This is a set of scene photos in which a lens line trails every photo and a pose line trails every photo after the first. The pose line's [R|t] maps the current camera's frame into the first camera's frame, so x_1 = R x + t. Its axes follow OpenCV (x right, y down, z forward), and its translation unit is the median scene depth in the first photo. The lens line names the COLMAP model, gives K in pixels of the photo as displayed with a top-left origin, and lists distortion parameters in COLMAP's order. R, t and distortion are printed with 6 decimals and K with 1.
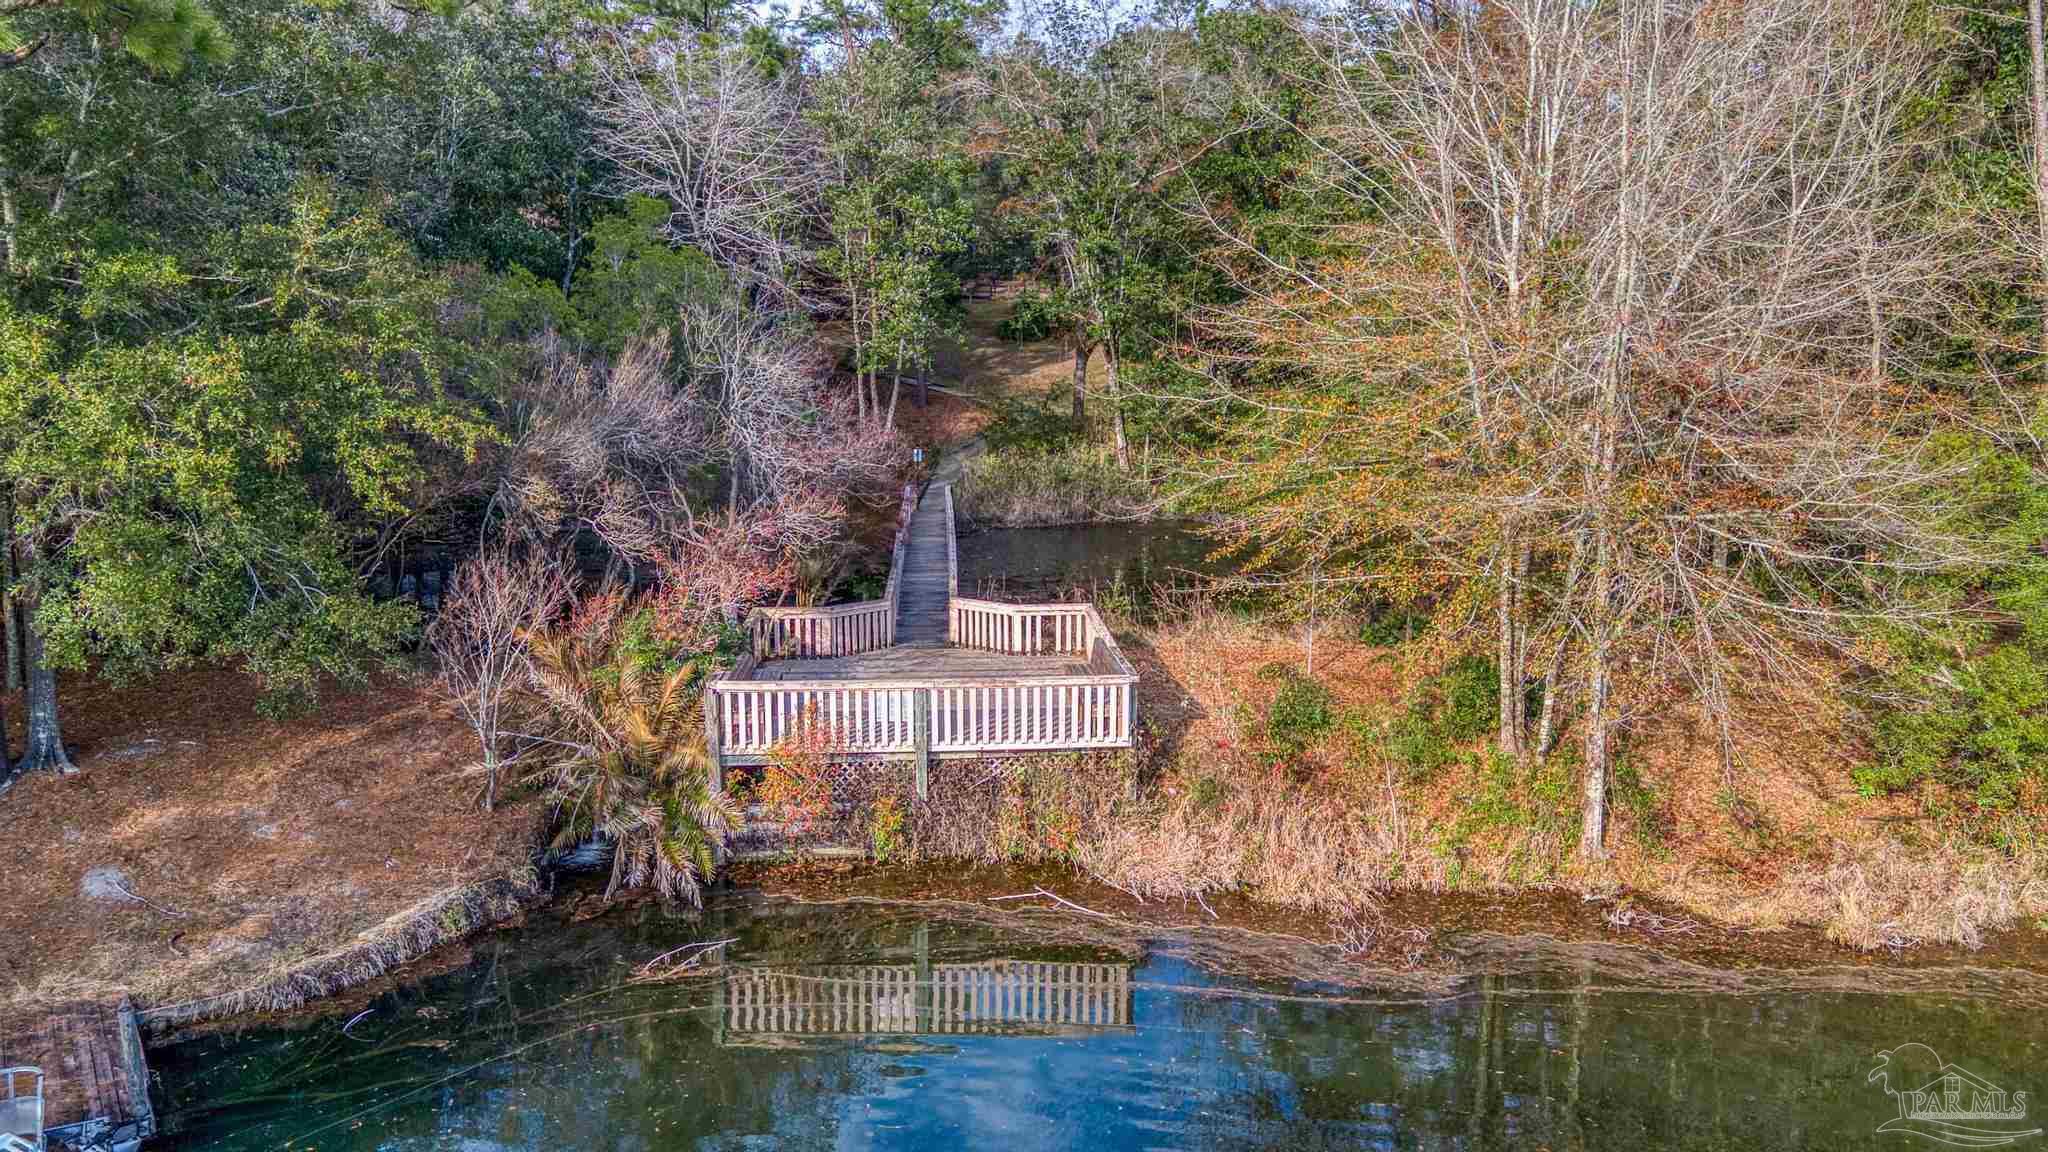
lens RADIAL K [[1460.5, 0, 1021.1], [0, 1460.5, 579.4], [0, 0, 1]] dist [0.000365, -0.002343]
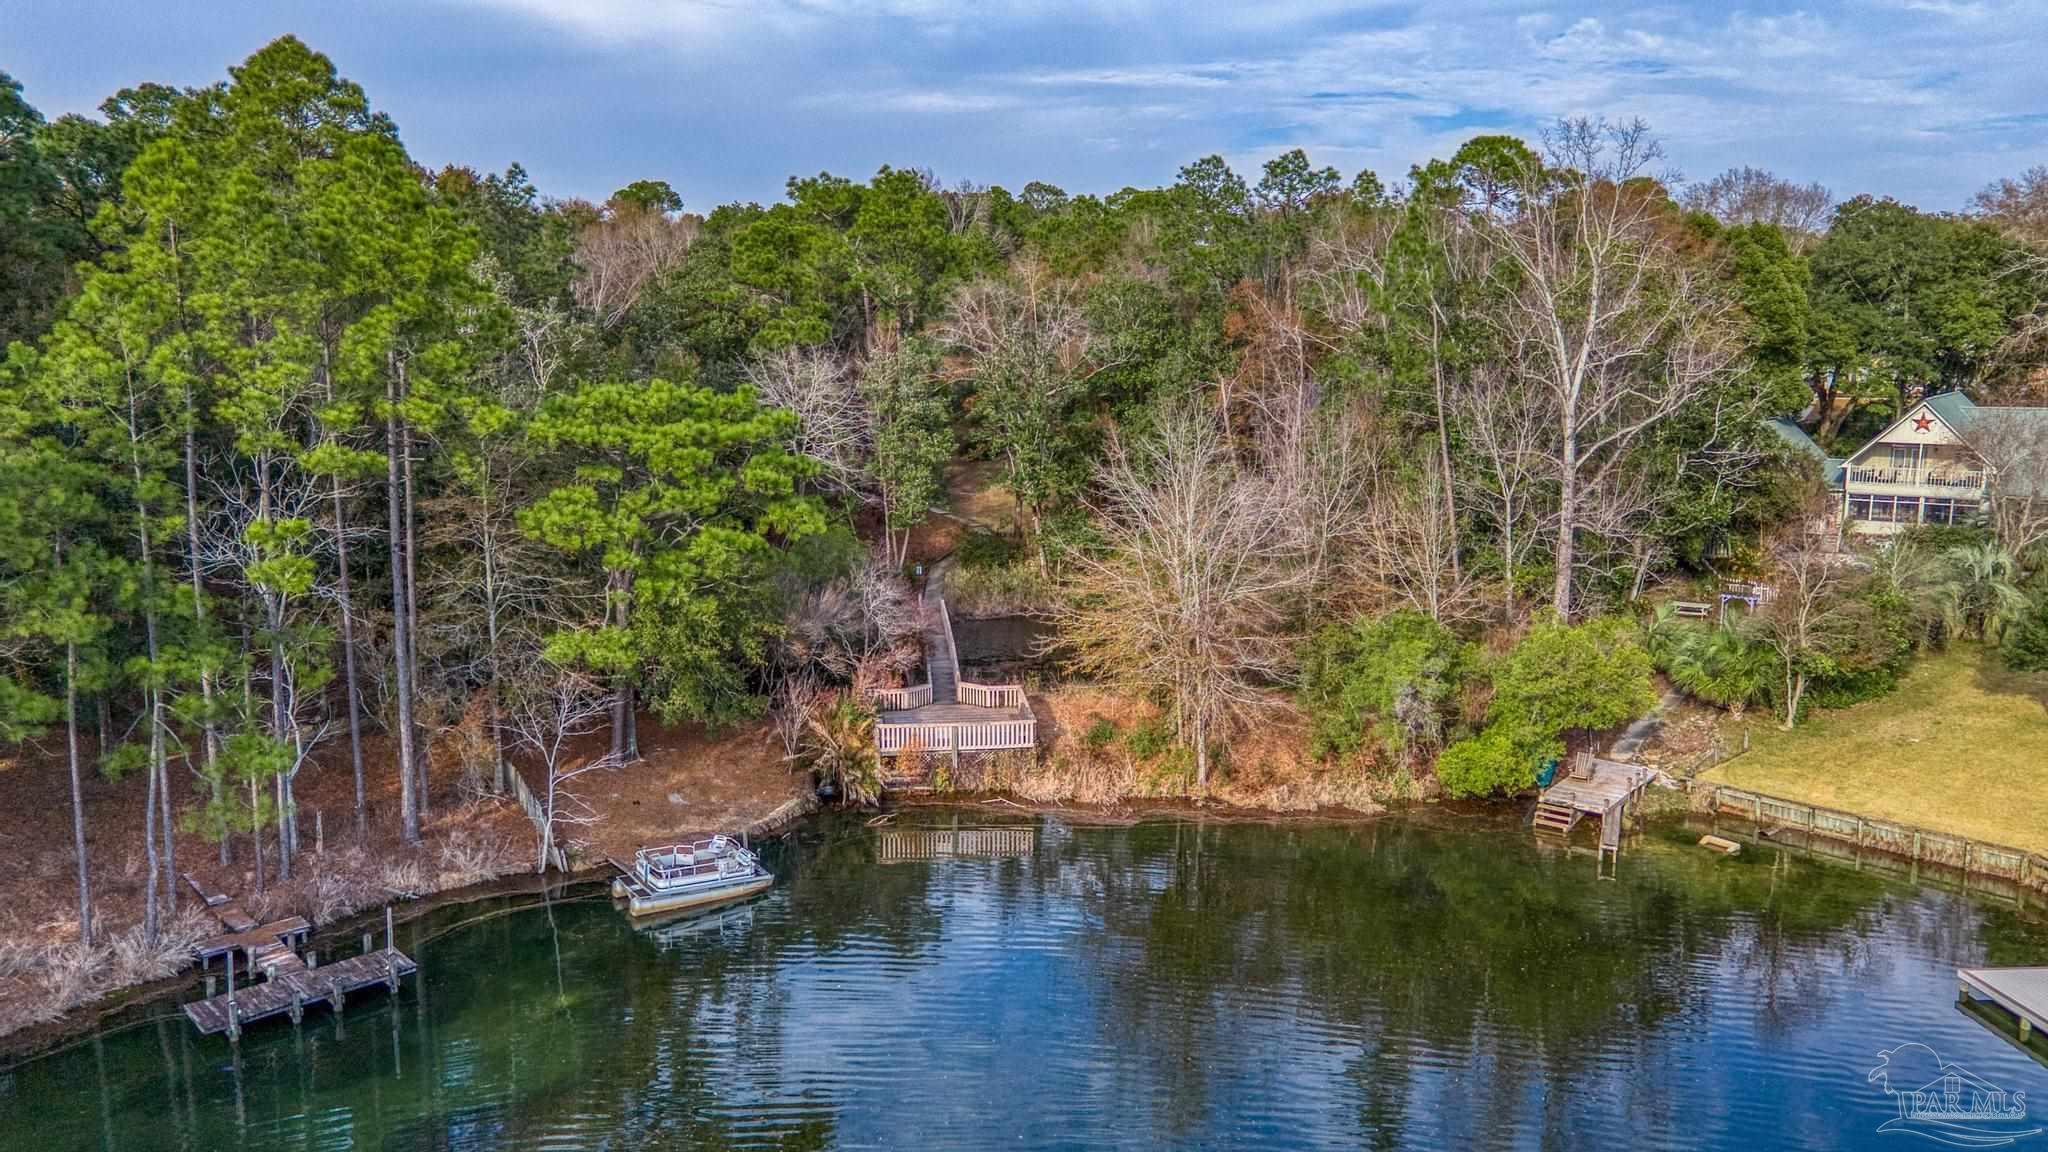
lens RADIAL K [[1519.2, 0, 1026.5], [0, 1519.2, 575.5], [0, 0, 1]] dist [-0.001228, -0.000027]
pose [[0.999197, -0.007767, 0.039312, -0.044288], [0.007682, 0.999968, 0.002305, -0.205910], [-0.039329, -0.002001, 0.999224, -1.779519]]
